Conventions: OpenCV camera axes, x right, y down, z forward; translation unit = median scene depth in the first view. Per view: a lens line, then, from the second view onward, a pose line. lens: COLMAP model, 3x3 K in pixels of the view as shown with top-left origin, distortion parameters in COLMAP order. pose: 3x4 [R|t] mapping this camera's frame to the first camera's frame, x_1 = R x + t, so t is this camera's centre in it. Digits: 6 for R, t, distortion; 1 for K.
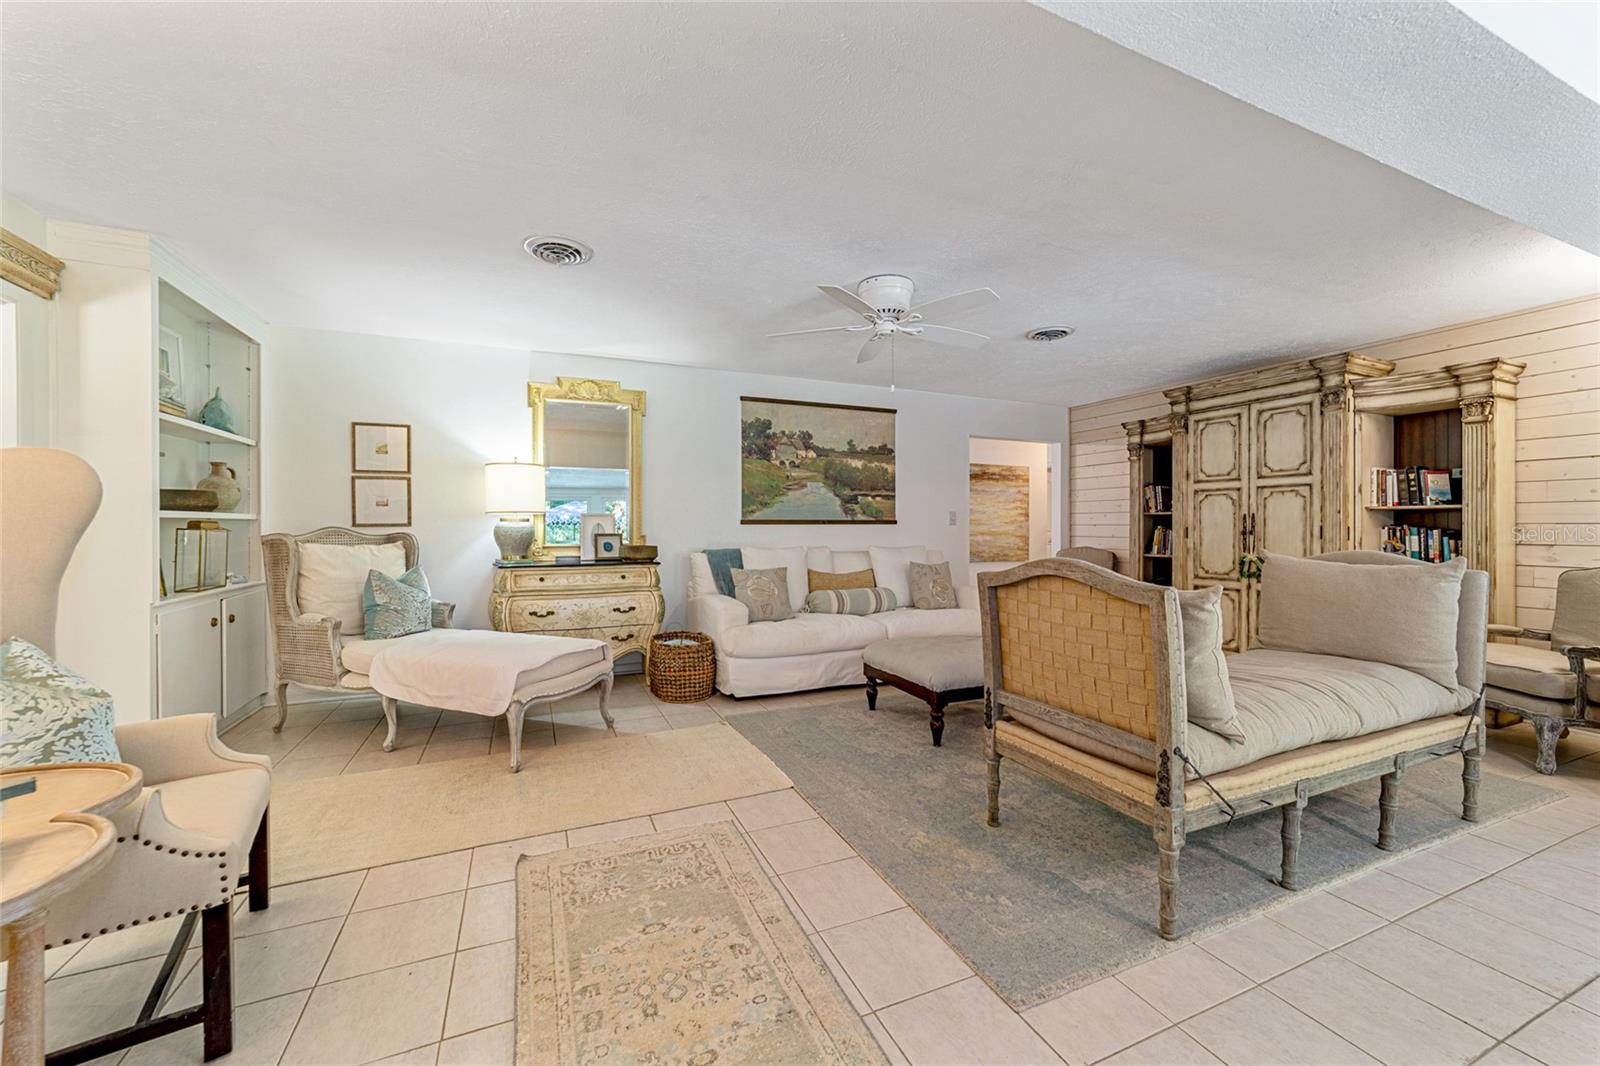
lens RADIAL K [[618.0, 0, 800.4], [0, 618.0, 530.6], [0, 0, 1]] dist [-0.010937, 0.005107]
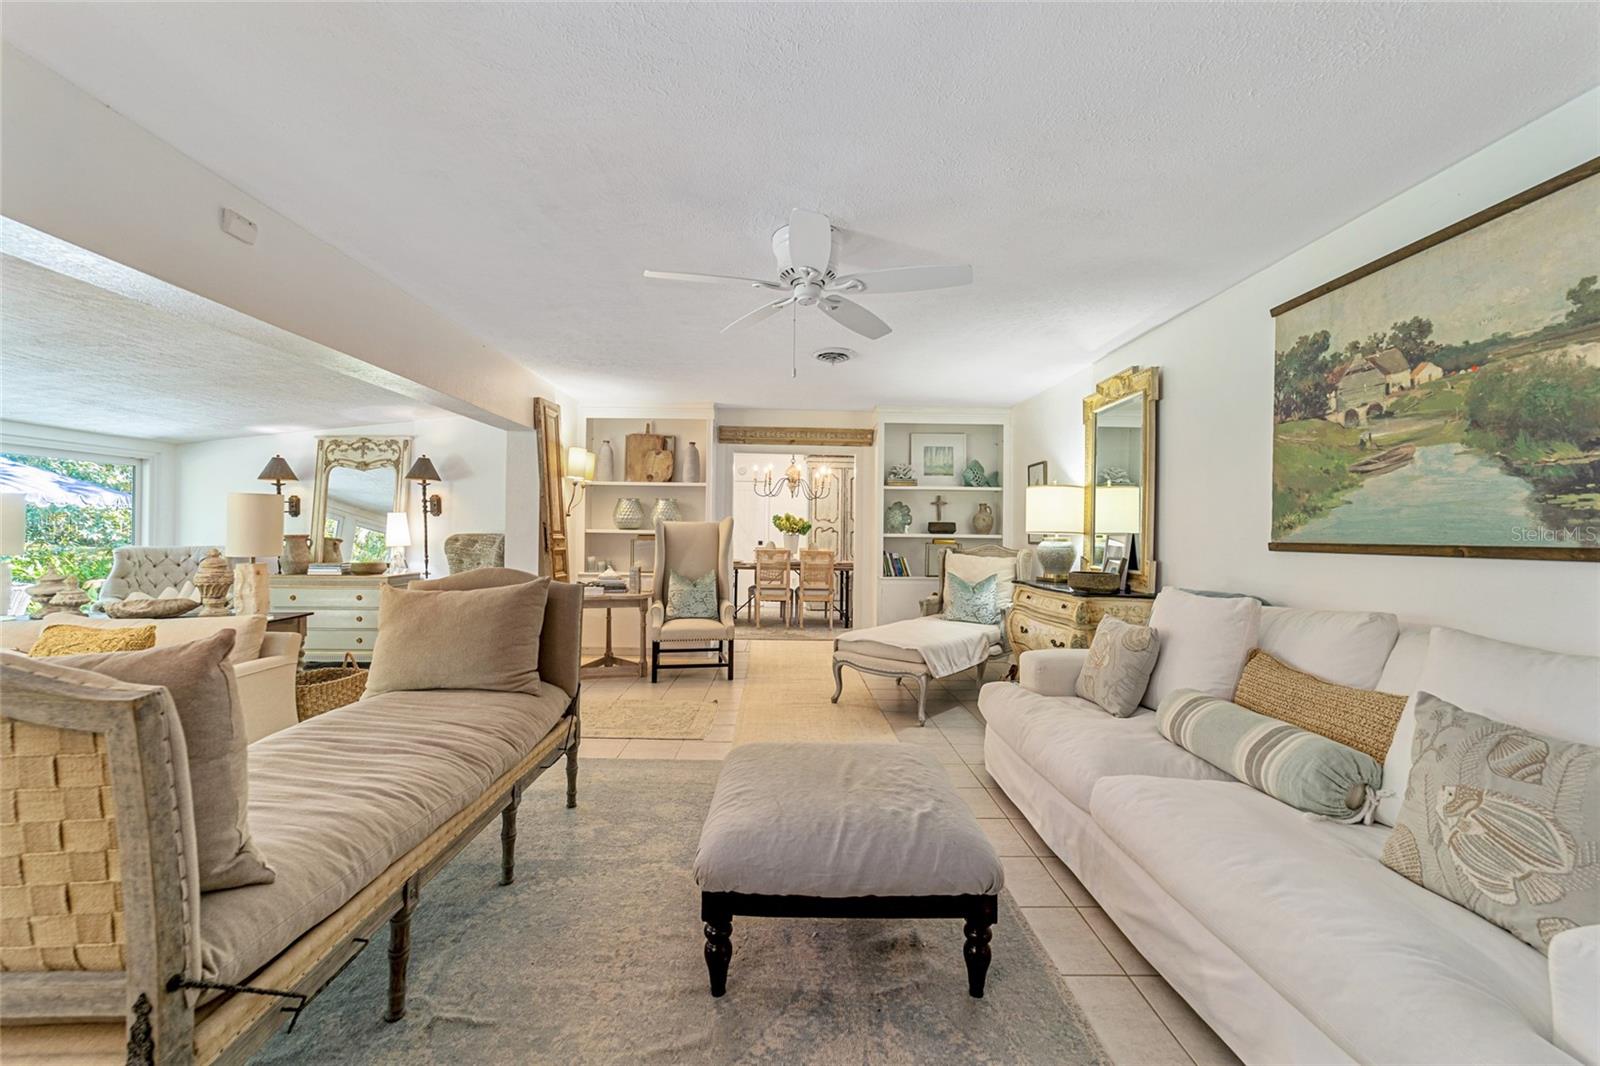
lens RADIAL K [[618.0, 0, 801.4], [0, 618.0, 532.8], [0, 0, 1]] dist [-0.010937, 0.005107]
pose [[-0.386703, -0.004257, -0.922194, 0.530056], [-0.016523, 0.999861, 0.002313, -0.019373], [0.922056, 0.016132, -0.386720, 0.807245]]
